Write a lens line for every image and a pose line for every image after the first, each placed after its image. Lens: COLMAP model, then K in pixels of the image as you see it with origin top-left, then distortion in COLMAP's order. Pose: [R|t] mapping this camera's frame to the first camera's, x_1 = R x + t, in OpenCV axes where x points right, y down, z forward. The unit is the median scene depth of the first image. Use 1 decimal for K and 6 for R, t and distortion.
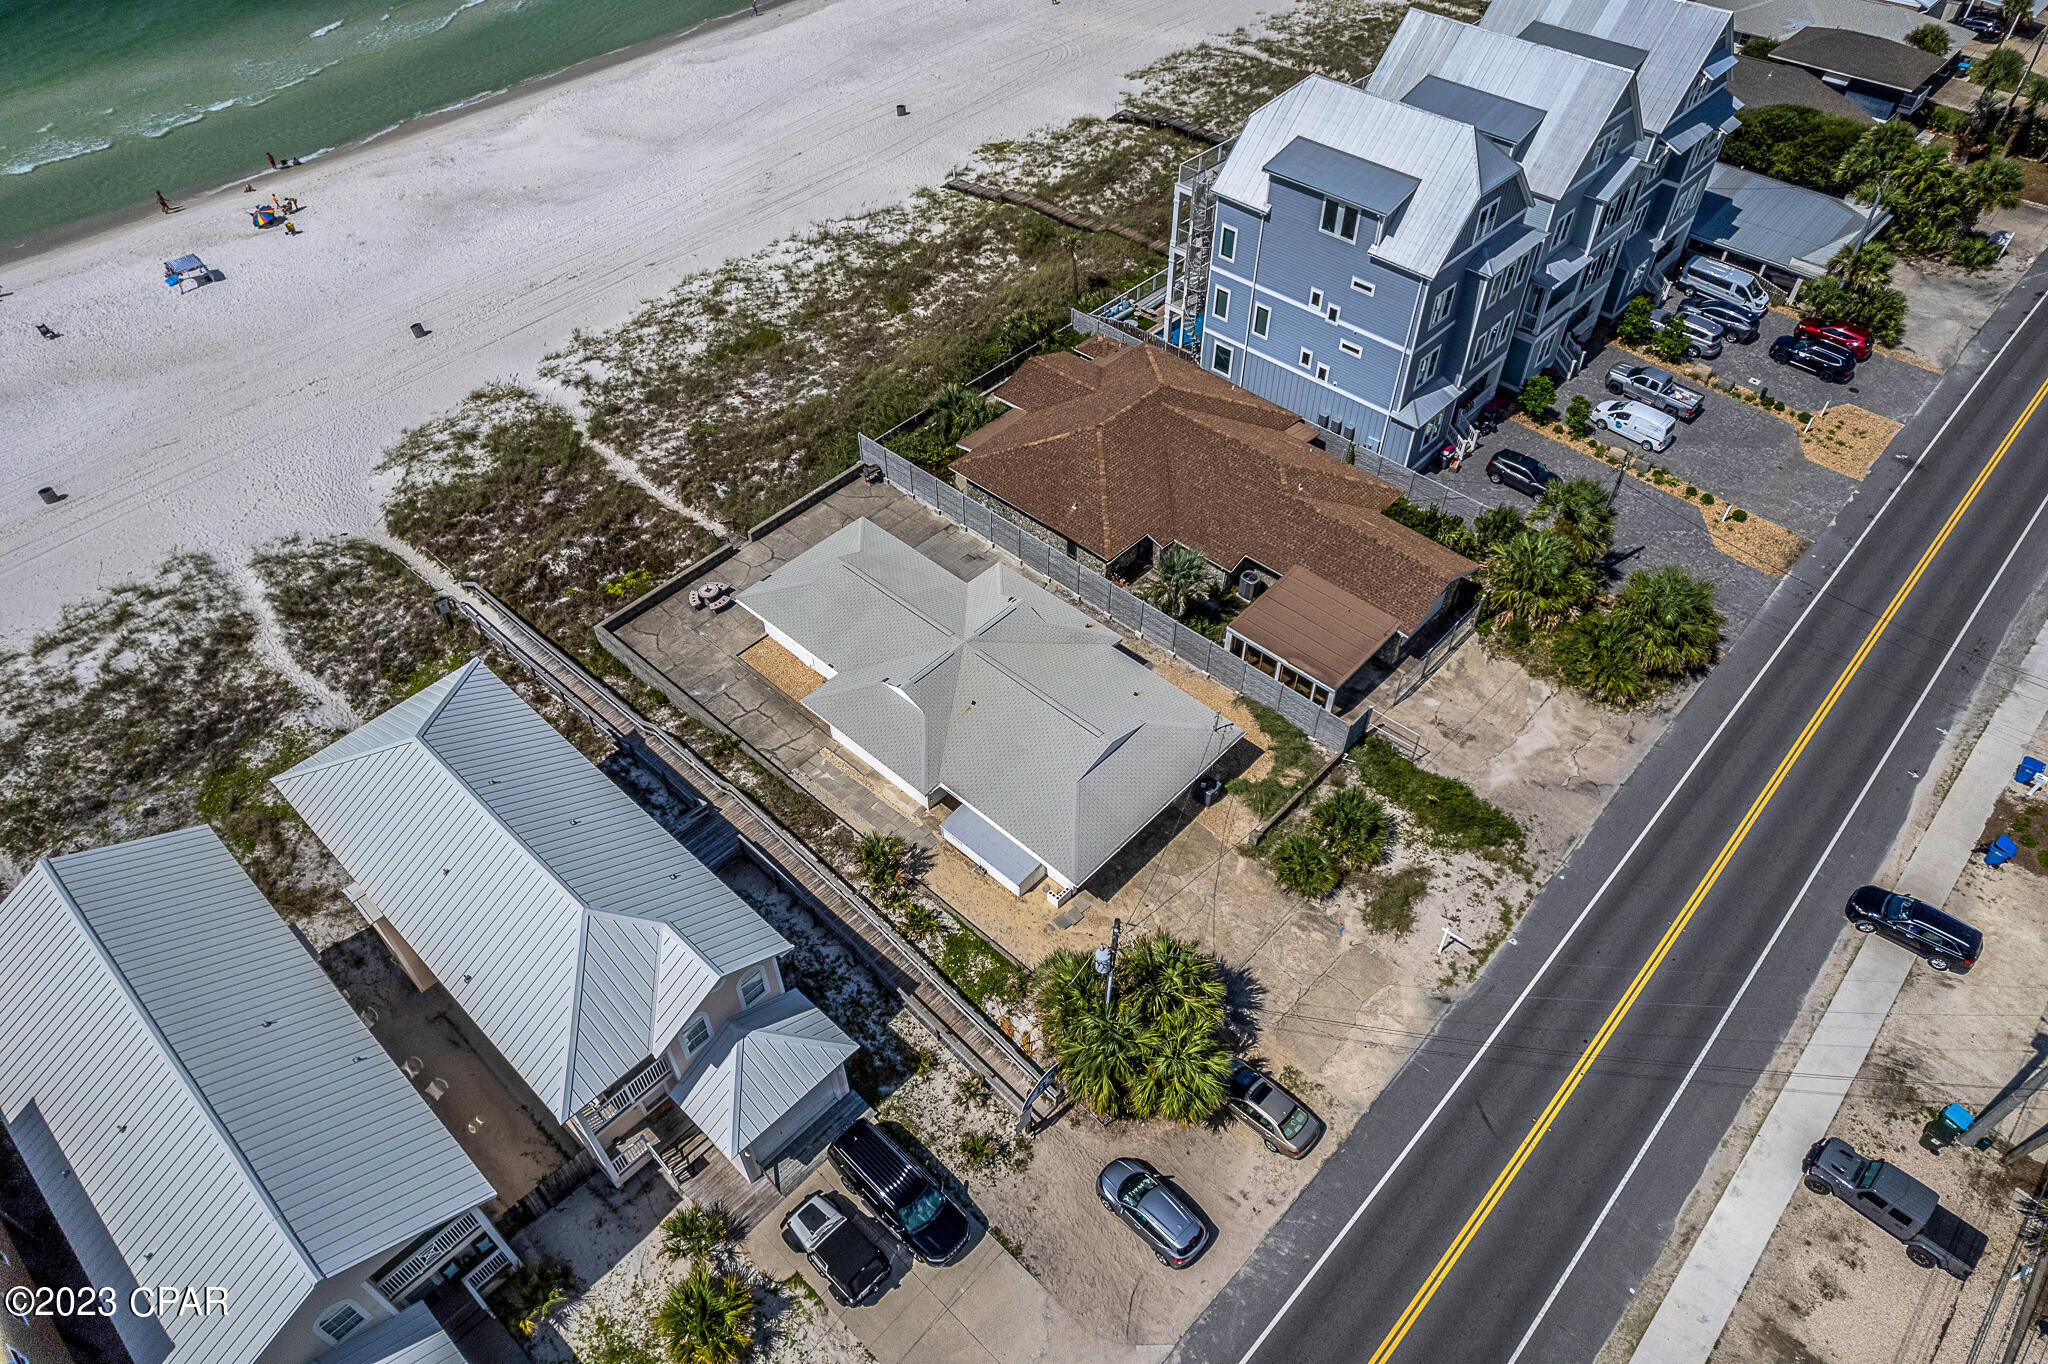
lens RADIAL K [[1310.5, 0, 1023.1], [0, 1310.5, 695.6], [0, 0, 1]] dist [-0.077816, 0.072255]
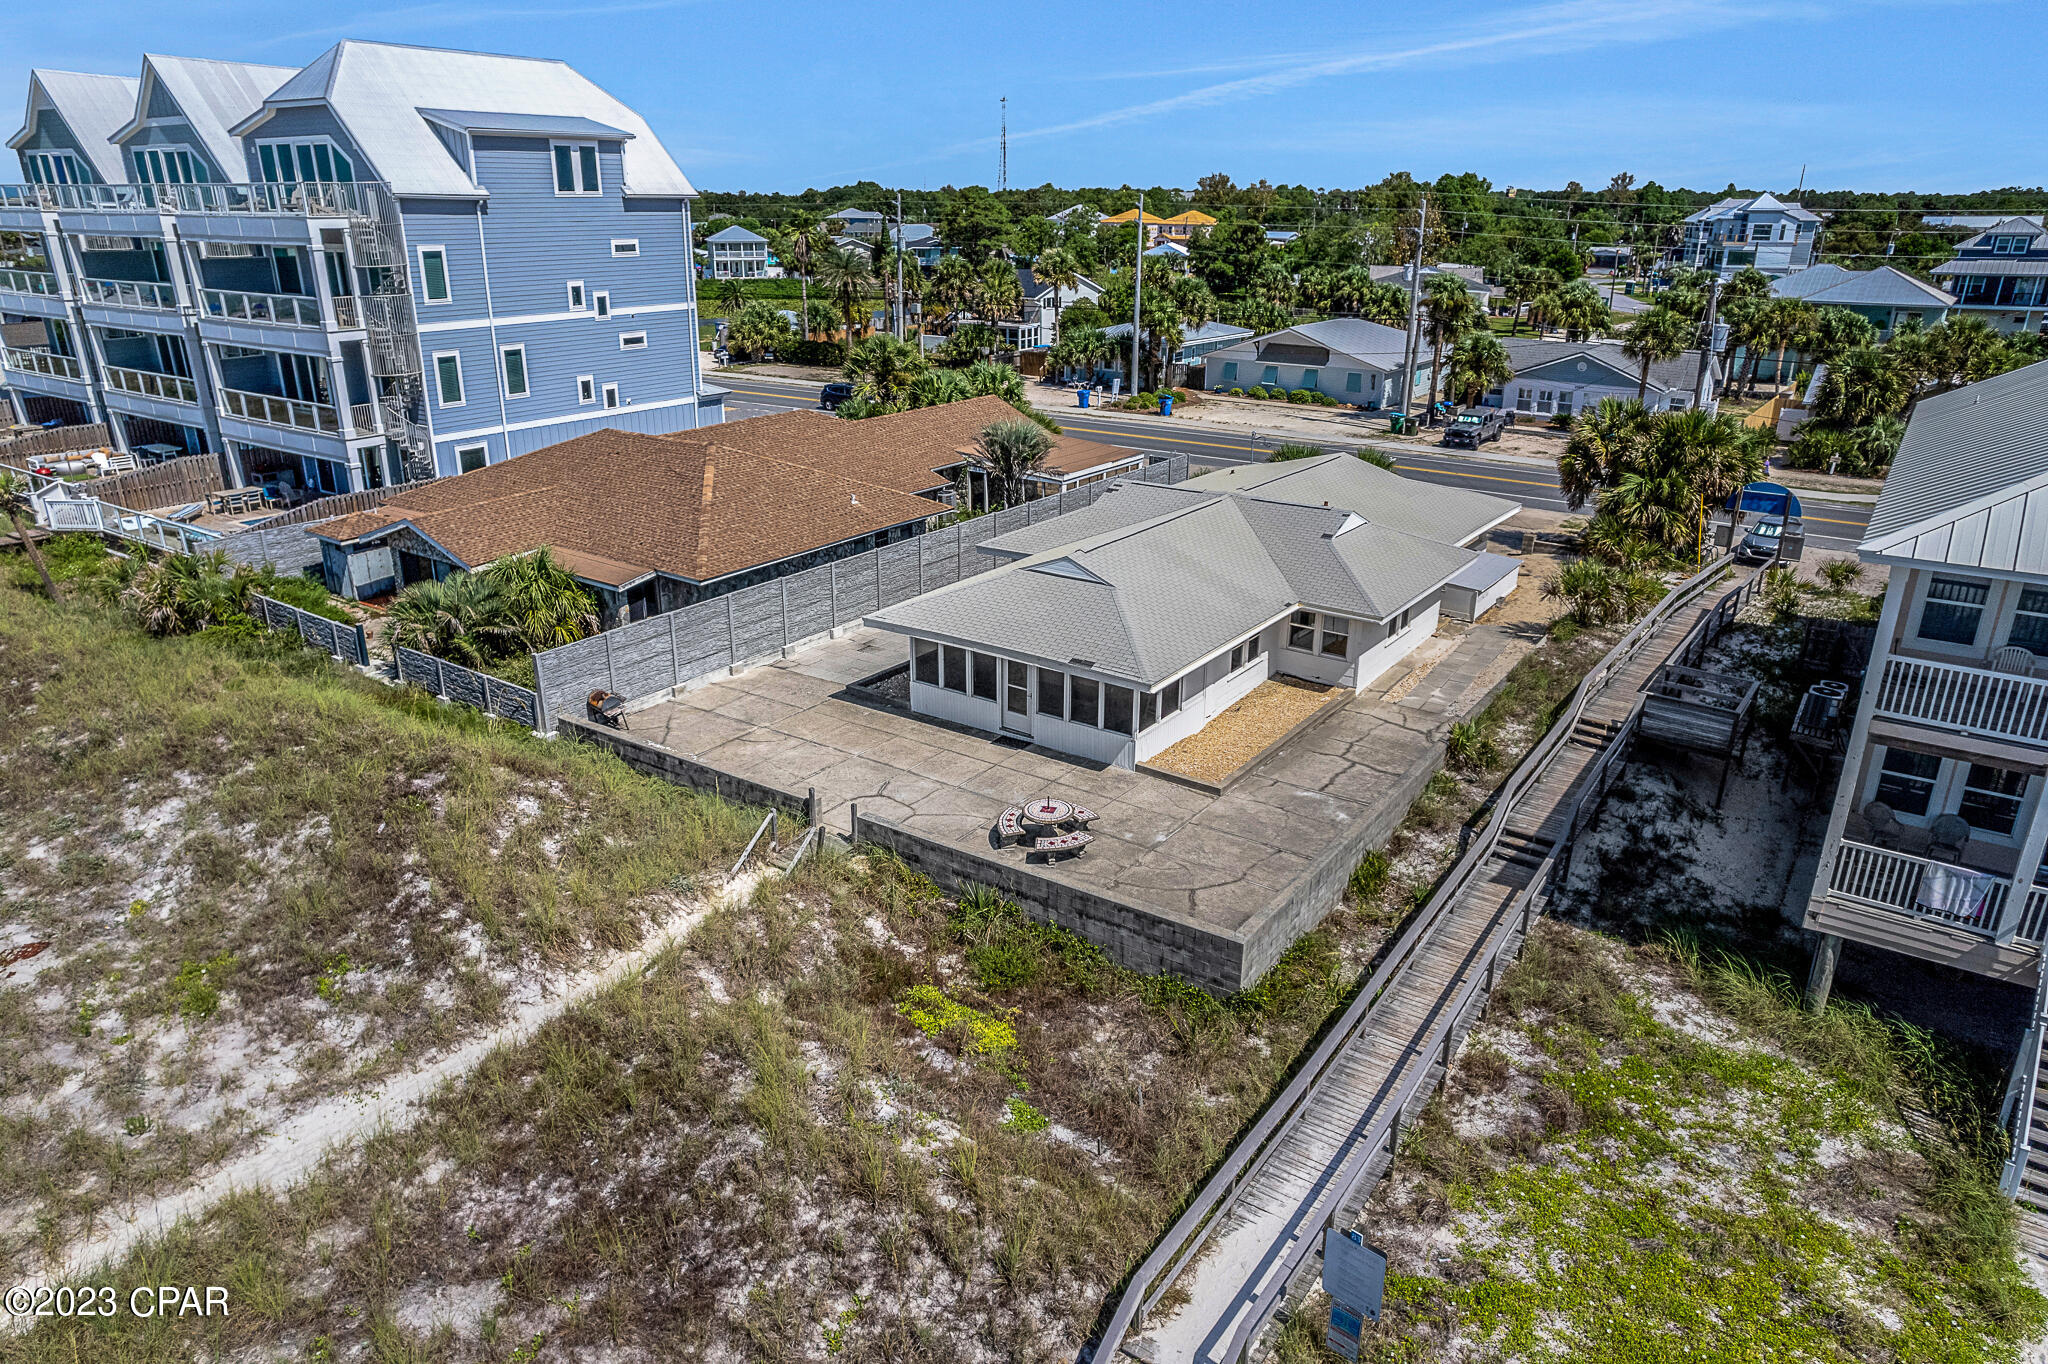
lens RADIAL K [[1310.5, 0, 1023.1], [0, 1310.5, 695.6], [0, 0, 1]] dist [-0.077816, 0.072255]
pose [[-0.132516, -0.349927, 0.927357, -0.571967], [0.719623, 0.609421, 0.332789, -0.229762], [-0.681602, 0.711447, 0.171058, 0.865531]]
